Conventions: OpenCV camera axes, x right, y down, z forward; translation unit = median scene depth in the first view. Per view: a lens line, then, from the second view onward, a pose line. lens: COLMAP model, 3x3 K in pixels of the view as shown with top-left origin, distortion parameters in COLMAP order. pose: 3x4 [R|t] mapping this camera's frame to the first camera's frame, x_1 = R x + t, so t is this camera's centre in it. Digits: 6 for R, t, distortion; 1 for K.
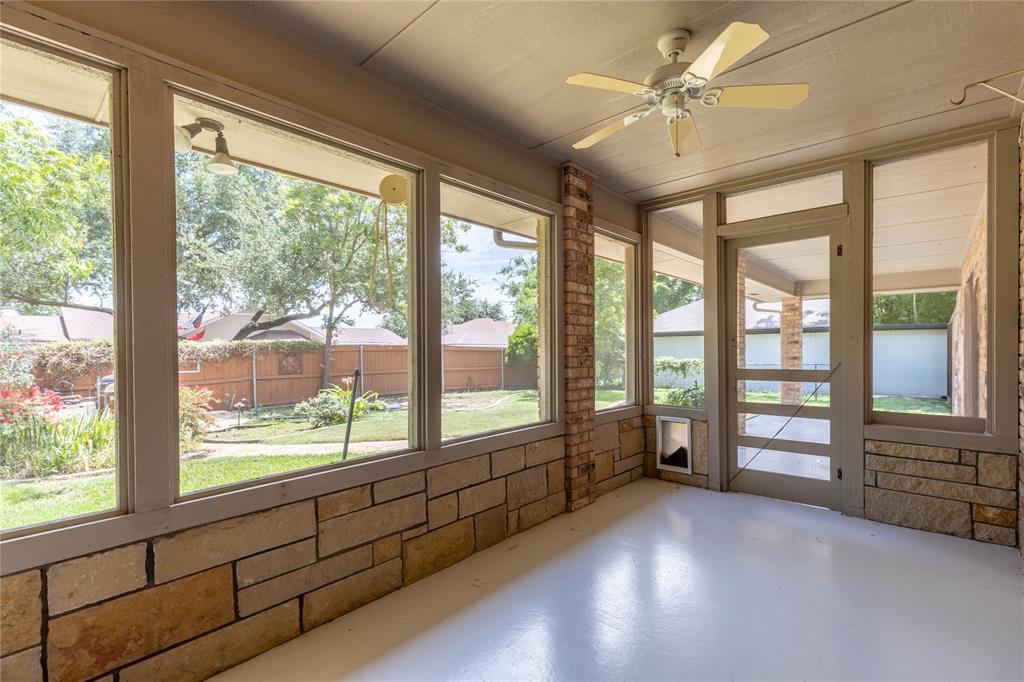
lens RADIAL K [[452.9, 0, 515.1], [0, 452.9, 350.7], [0, 0, 1]] dist [0.001781, 0.000159]
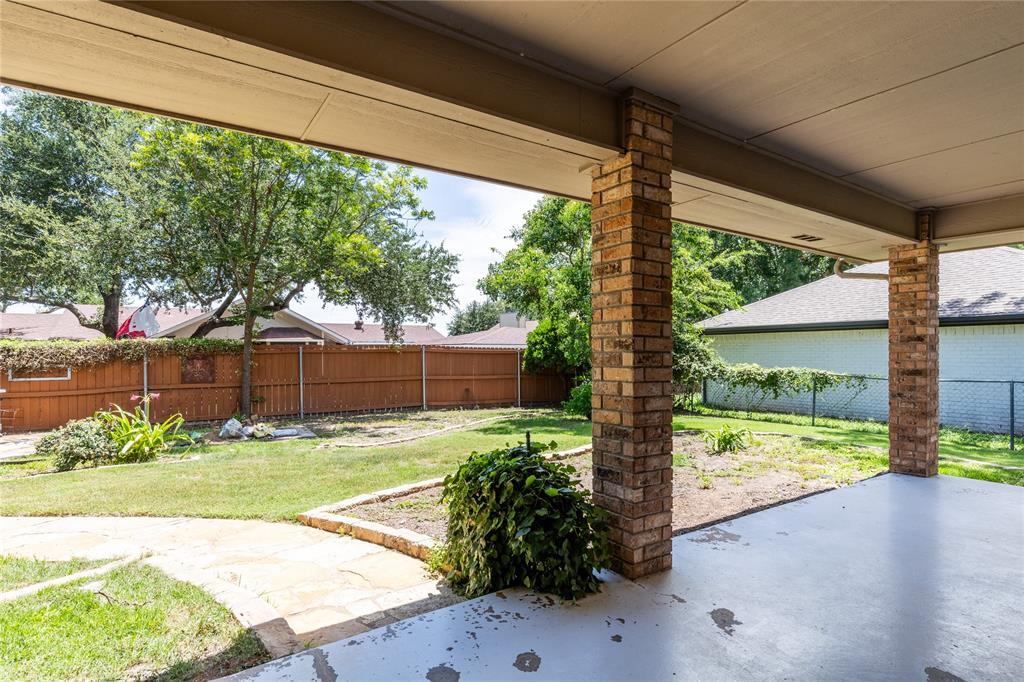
lens RADIAL K [[532.7, 0, 514.1], [0, 532.7, 348.0], [0, 0, 1]] dist [0.001139, -0.000005]
pose [[0.974406, 0.002221, -0.224786, 0.220856], [-0.004092, 0.999961, -0.007856, -0.002098], [0.224760, 0.008575, 0.974376, 0.241558]]
